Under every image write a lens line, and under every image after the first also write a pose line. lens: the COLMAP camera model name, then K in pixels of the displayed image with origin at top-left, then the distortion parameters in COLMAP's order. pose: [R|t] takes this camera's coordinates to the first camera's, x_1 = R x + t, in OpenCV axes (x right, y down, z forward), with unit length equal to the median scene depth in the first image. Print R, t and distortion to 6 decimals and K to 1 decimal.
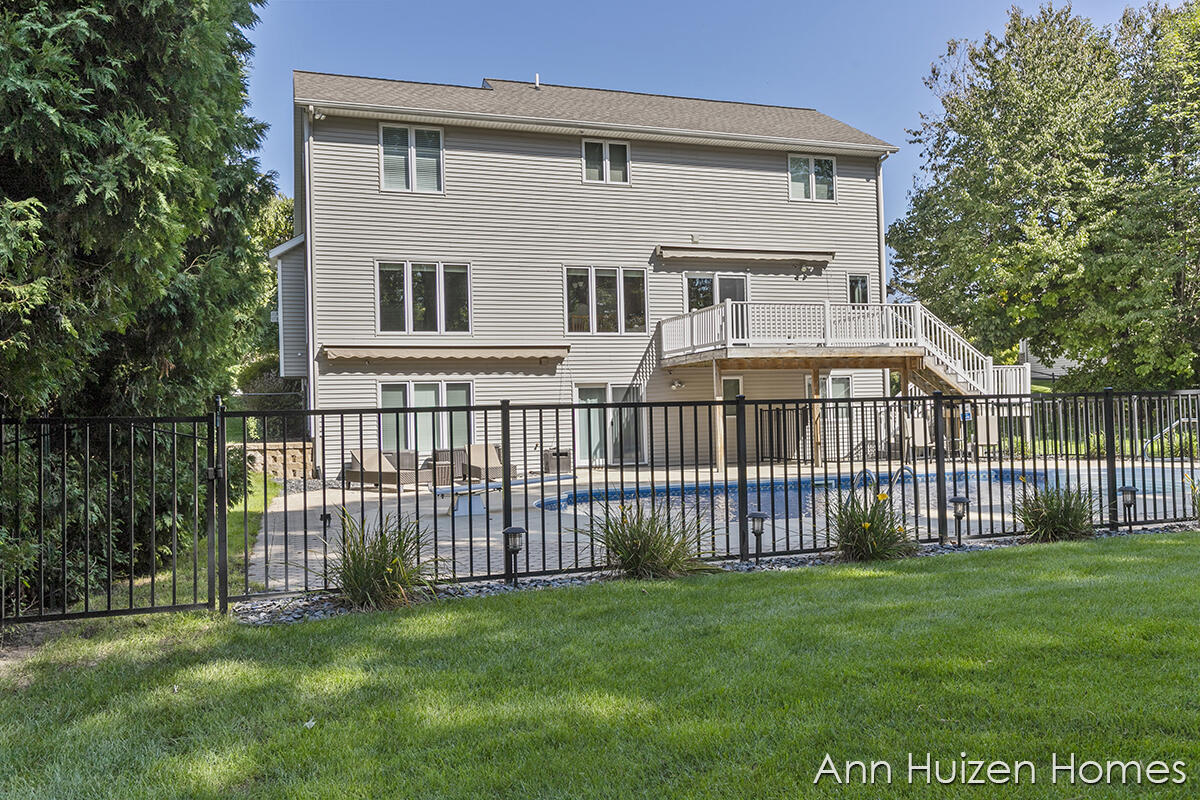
lens RADIAL K [[920.2, 0, 600.0], [0, 920.2, 400.0], [0, 0, 1]] dist [0.001520, -0.002973]
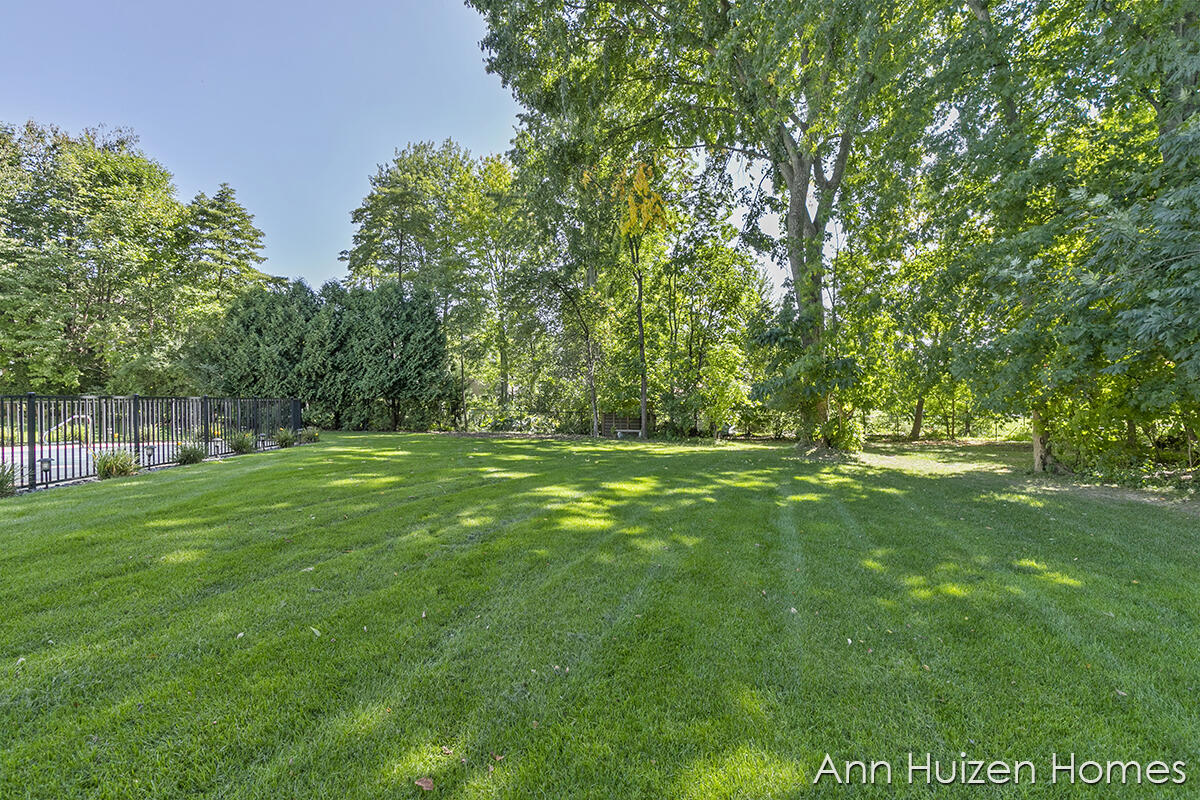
lens RADIAL K [[536.7, 0, 604.2], [0, 536.7, 402.2], [0, 0, 1]] dist [0.003513, 0.000691]
pose [[0.213499, 0.026875, 0.976573, -0.081579], [-0.020018, 0.999532, -0.023131, 0.001720], [-0.976738, -0.014611, 0.213937, -0.073604]]
